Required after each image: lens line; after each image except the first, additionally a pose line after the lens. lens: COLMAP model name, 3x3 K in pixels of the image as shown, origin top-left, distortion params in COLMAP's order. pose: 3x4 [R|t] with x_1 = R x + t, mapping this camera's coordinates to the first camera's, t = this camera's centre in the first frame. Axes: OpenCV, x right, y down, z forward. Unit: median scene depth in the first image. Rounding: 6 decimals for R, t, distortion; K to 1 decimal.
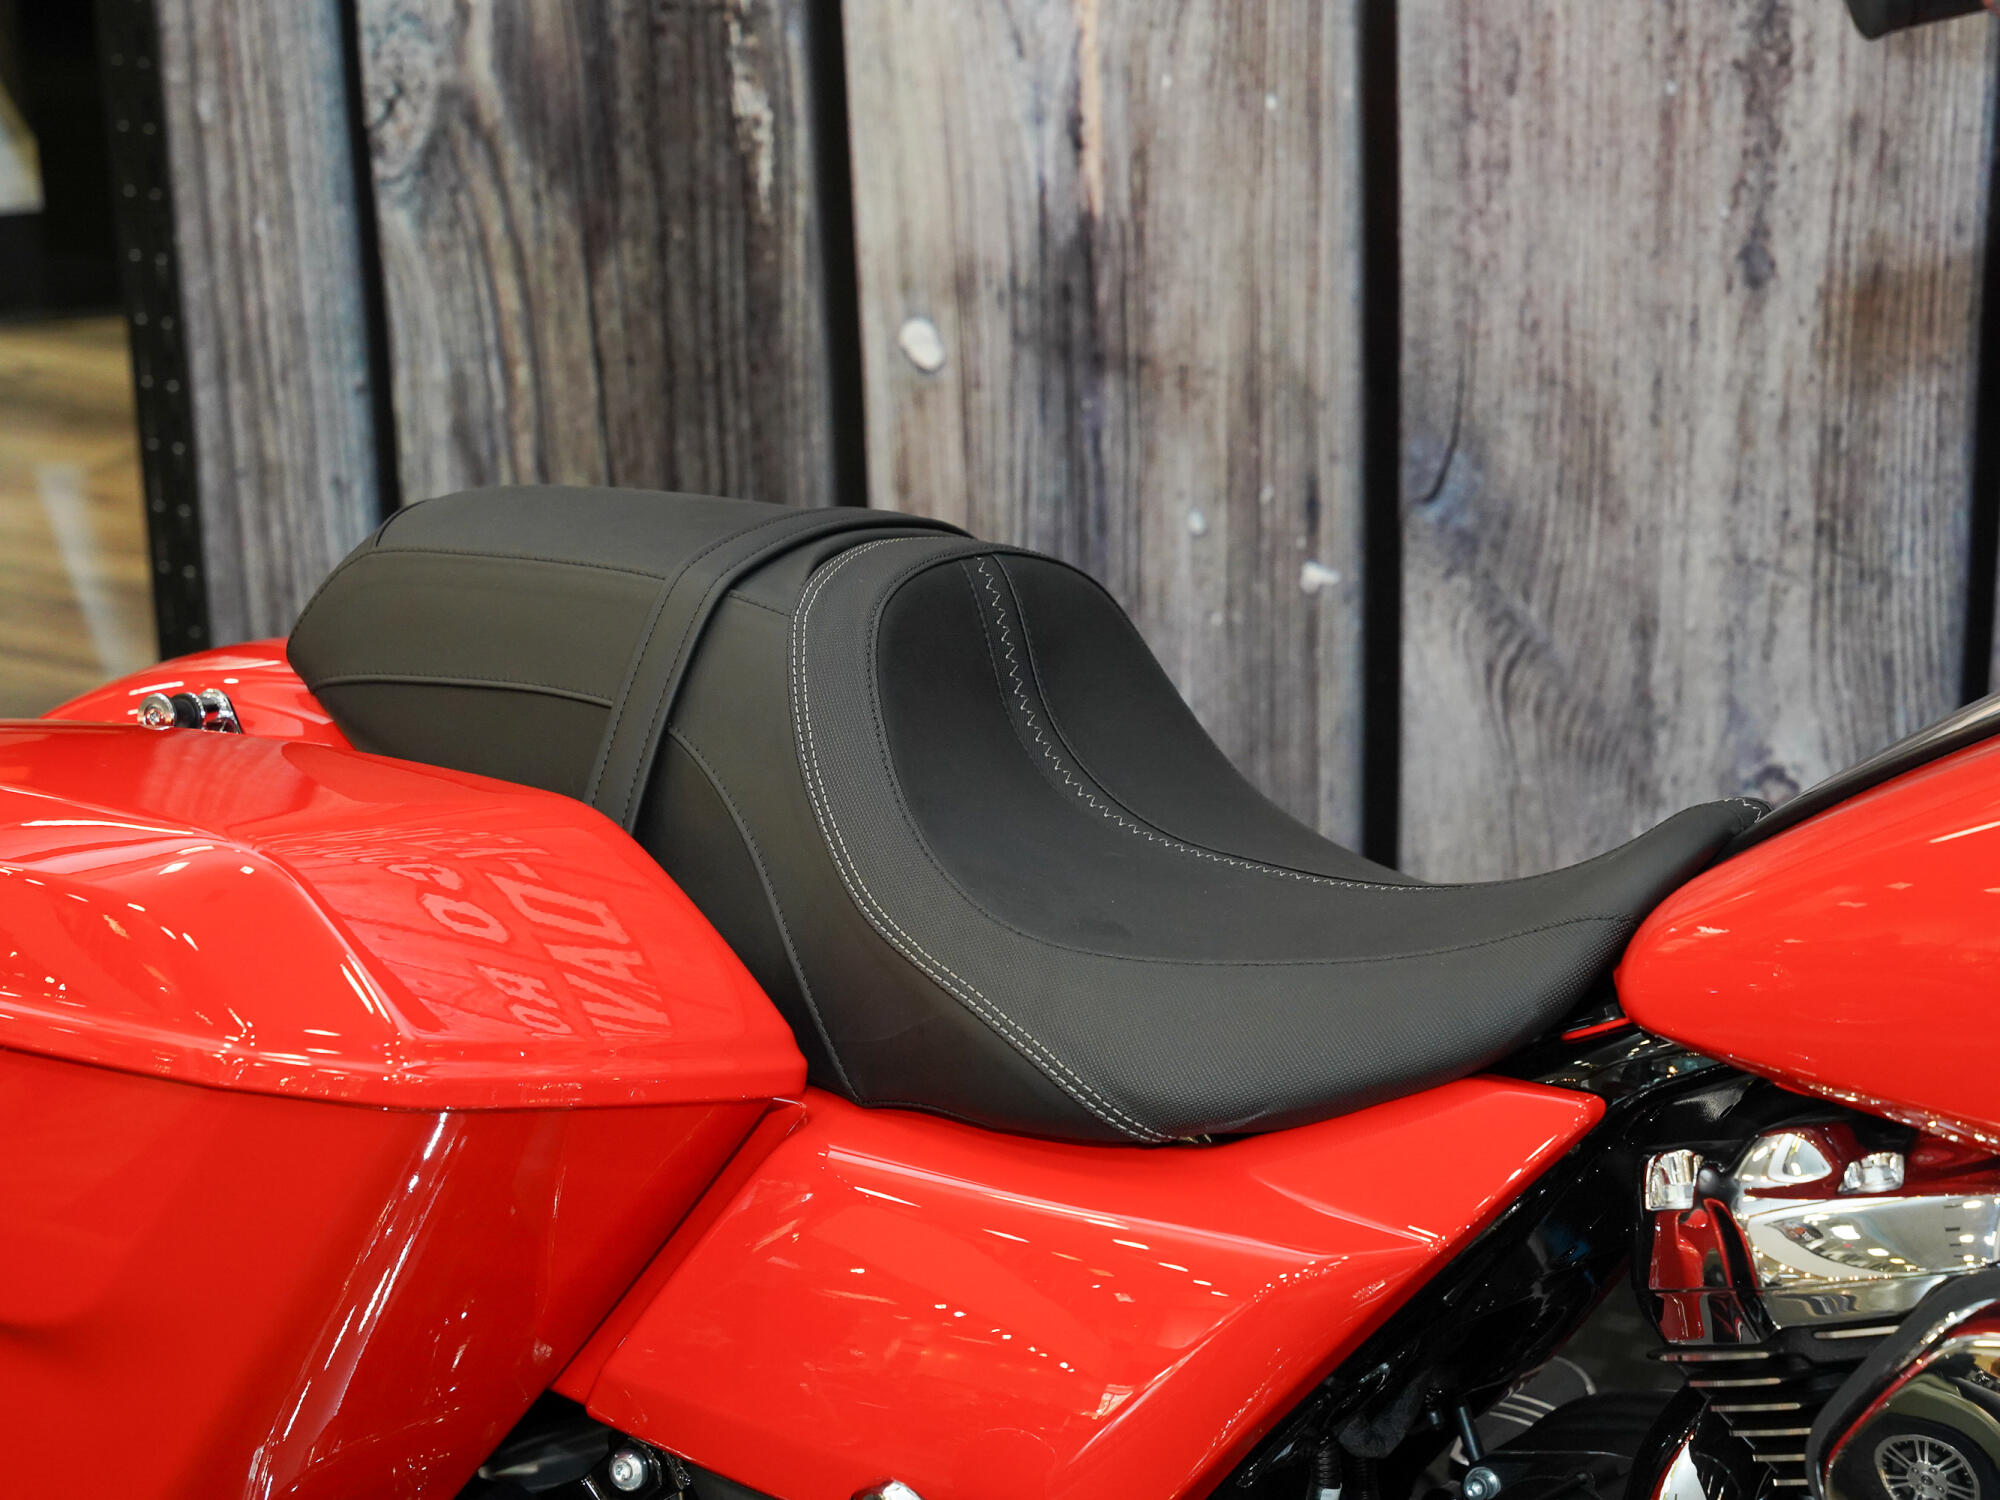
lens RADIAL K [[4389.4, 0, 982.6], [0, 4389.4, 769.1], [0, 0, 1]] dist [0.034940, 0.000000]
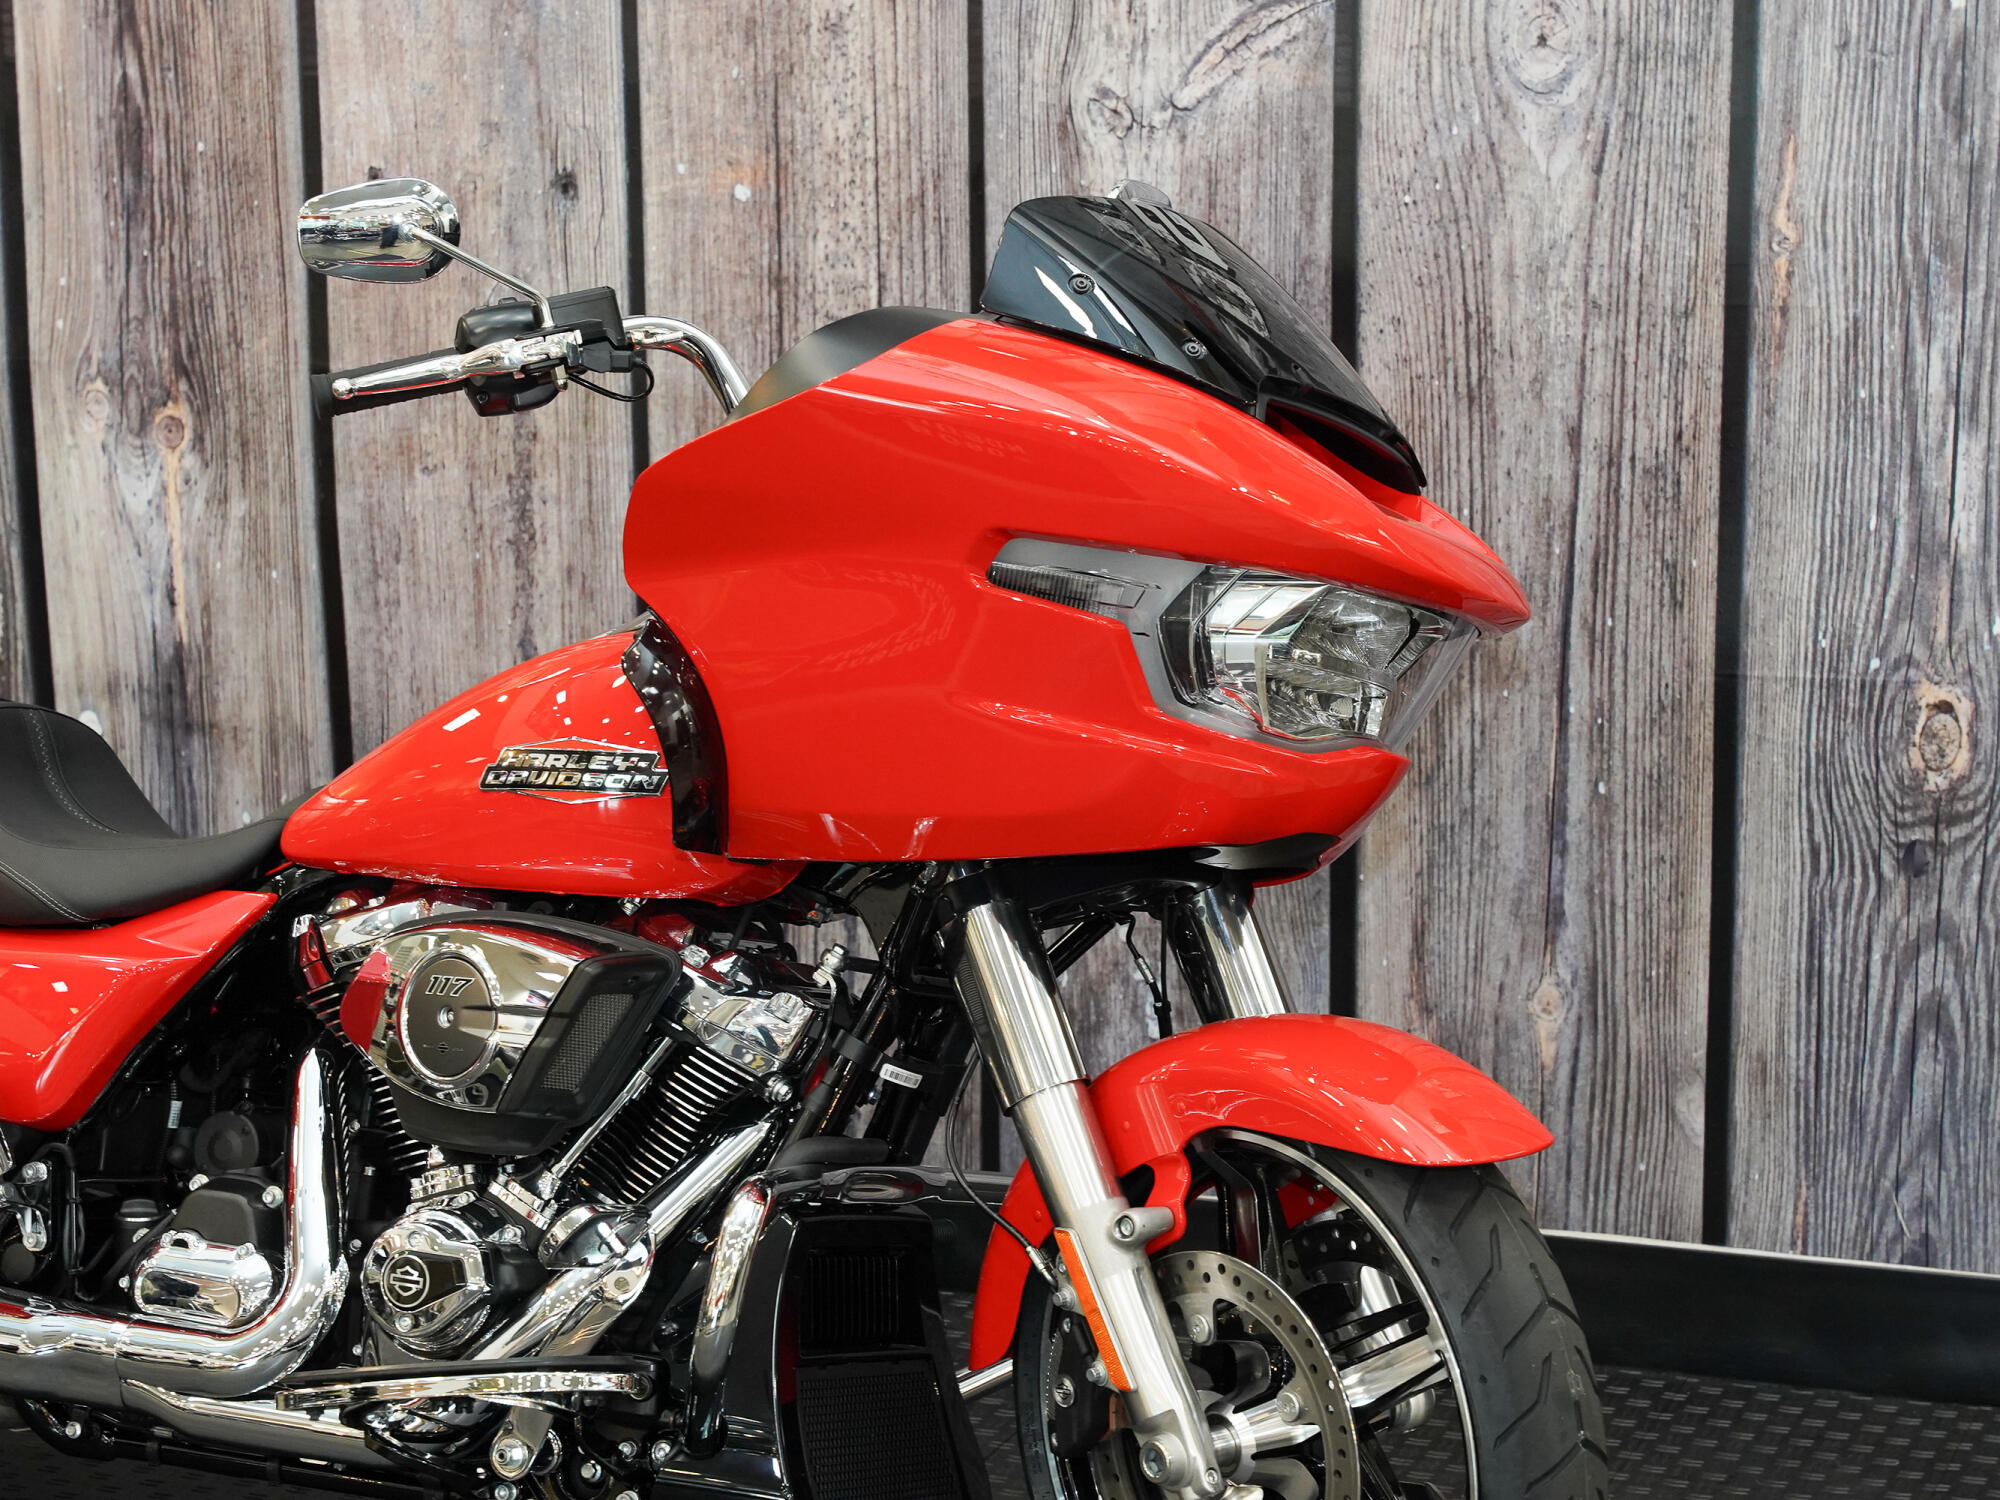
lens RADIAL K [[4389.4, 0, 985.8], [0, 4389.4, 770.3], [0, 0, 1]] dist [0.034940, 0.000000]
pose [[0.993468, -0.013566, 0.113305, 0.150043], [0.034040, 0.982934, -0.180780, 0.263776], [-0.108918, 0.183456, 0.976975, -0.782095]]
